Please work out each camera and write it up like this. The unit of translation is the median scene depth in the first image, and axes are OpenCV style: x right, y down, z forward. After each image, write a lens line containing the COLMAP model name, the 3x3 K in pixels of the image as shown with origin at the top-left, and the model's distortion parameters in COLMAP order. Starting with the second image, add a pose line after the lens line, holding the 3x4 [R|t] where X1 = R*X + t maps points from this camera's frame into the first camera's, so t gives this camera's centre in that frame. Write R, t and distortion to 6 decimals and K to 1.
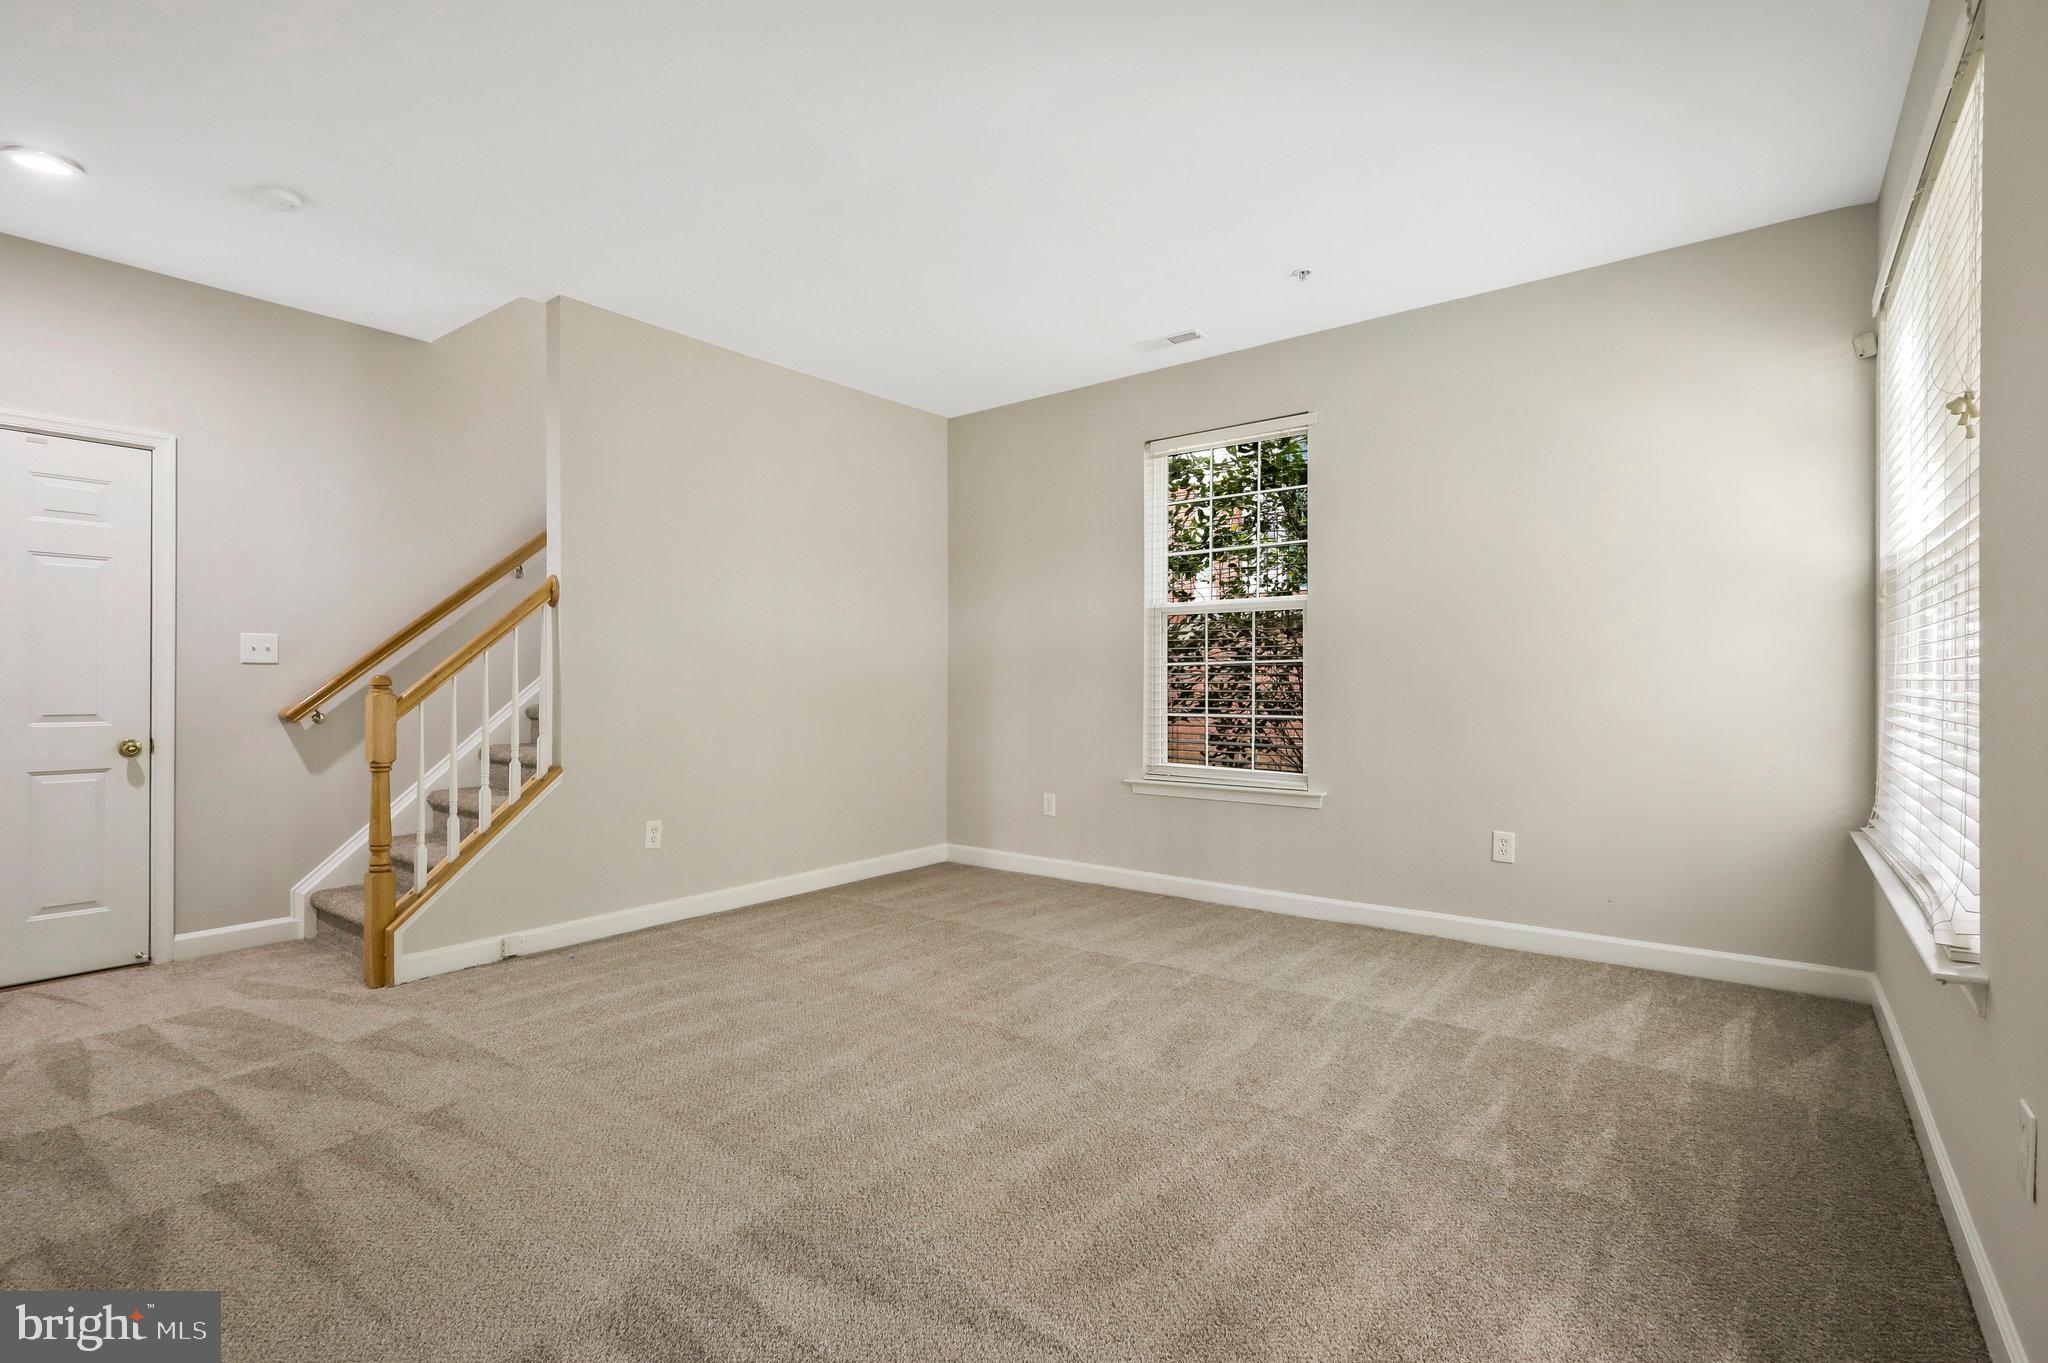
lens RADIAL K [[925.9, 0, 1067.6], [0, 925.9, 682.9], [0, 0, 1]] dist [0.000726, 0.000160]
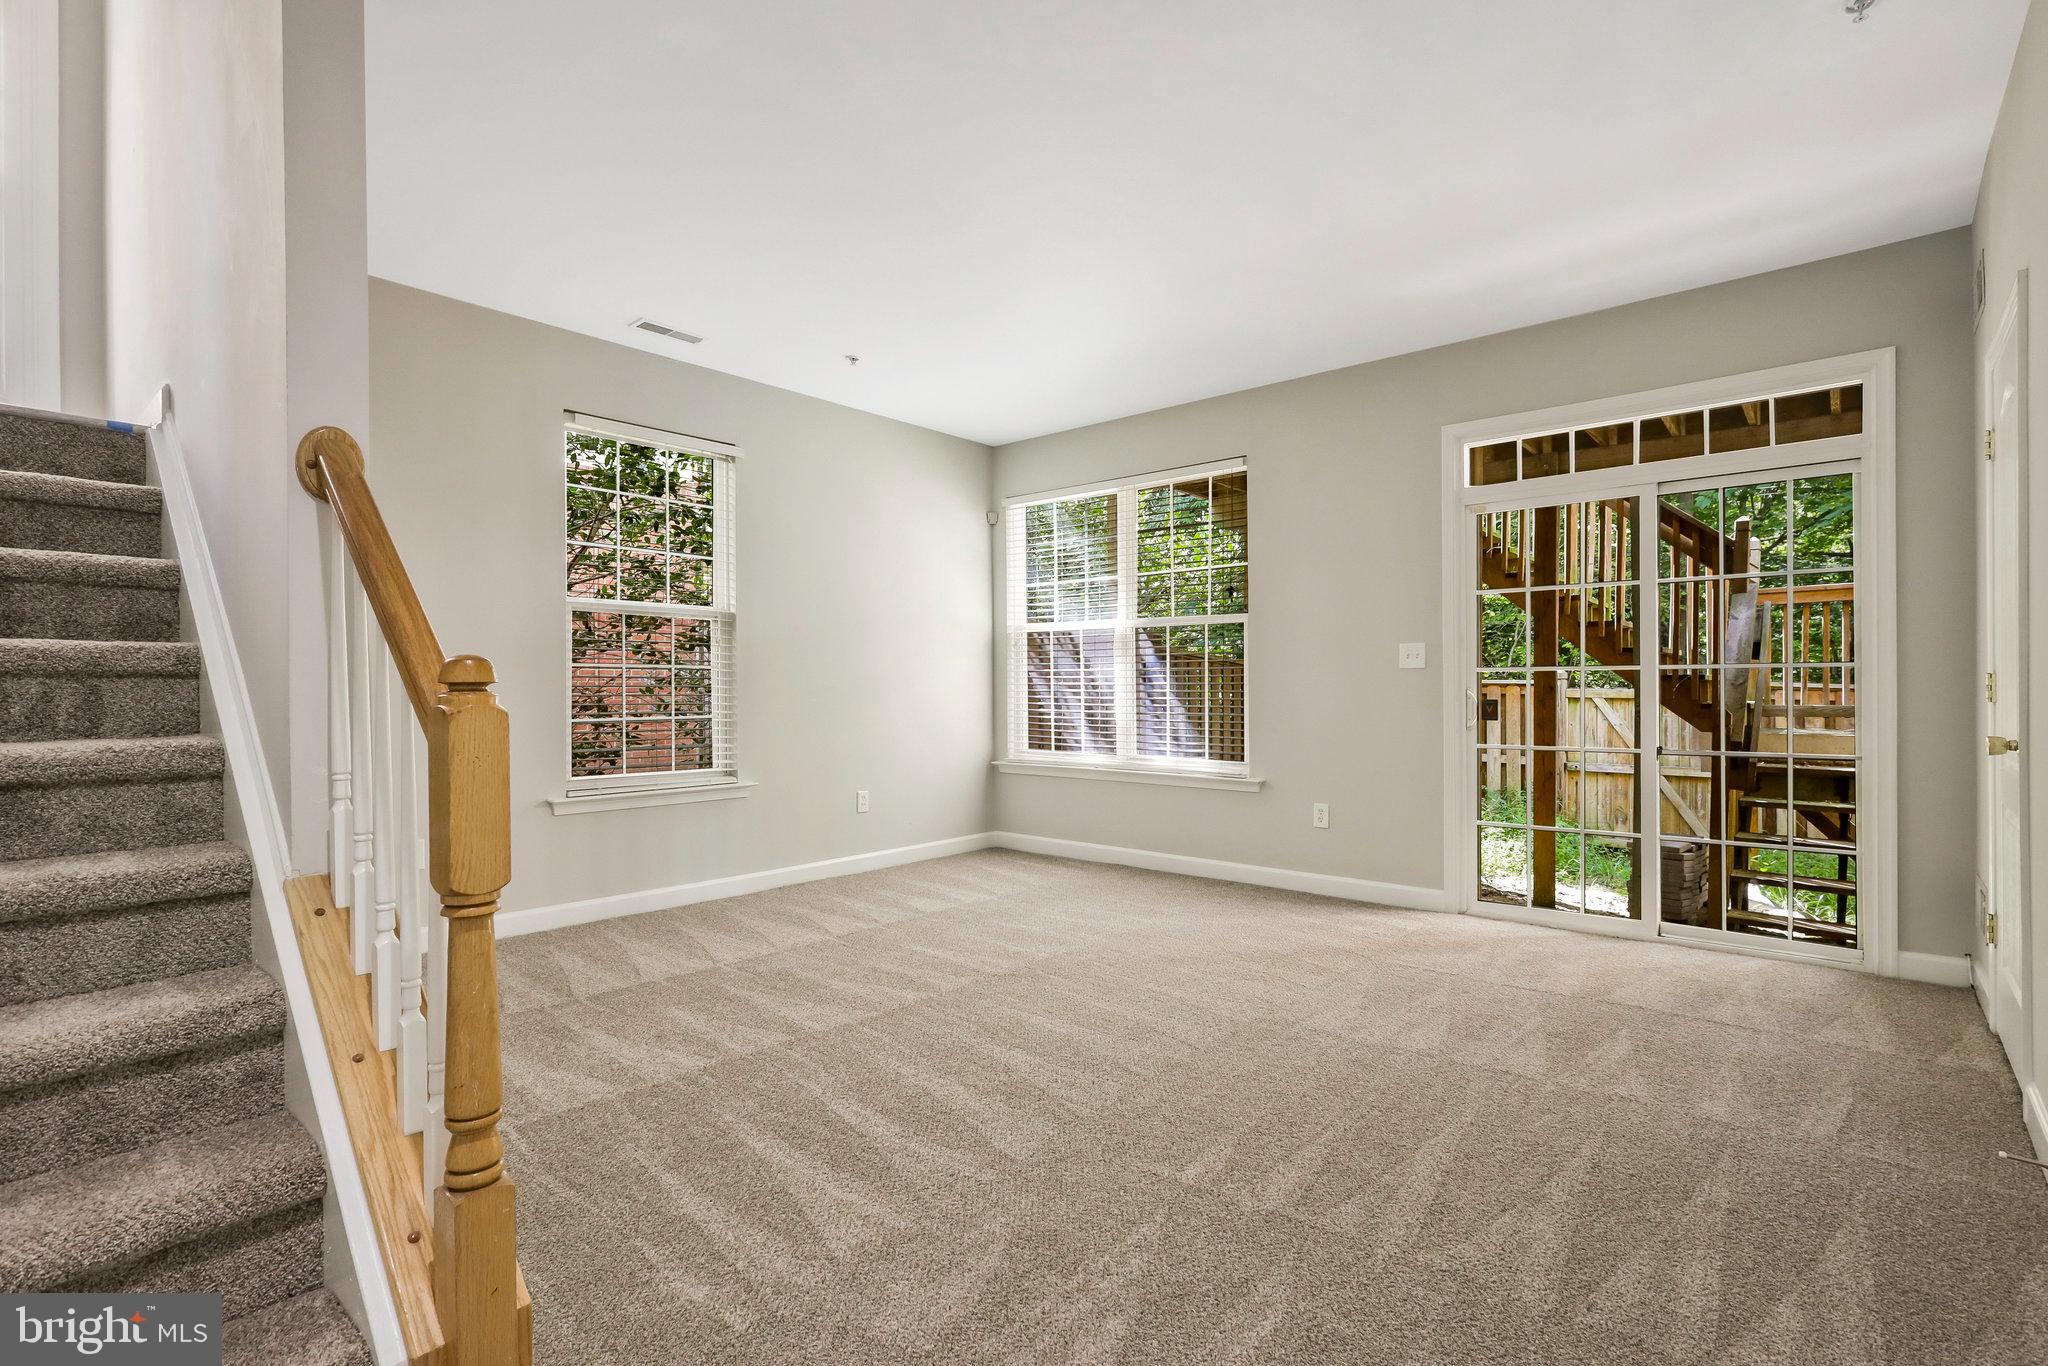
lens RADIAL K [[945.7, 0, 1024.0], [0, 945.7, 683.0], [0, 0, 1]] dist [-0.000016, -0.000109]
pose [[0.068352, 0.000531, 0.997661, -1.120035], [-0.011233, 0.999937, 0.000237, -0.011436], [-0.997598, -0.011223, 0.068354, 0.744519]]
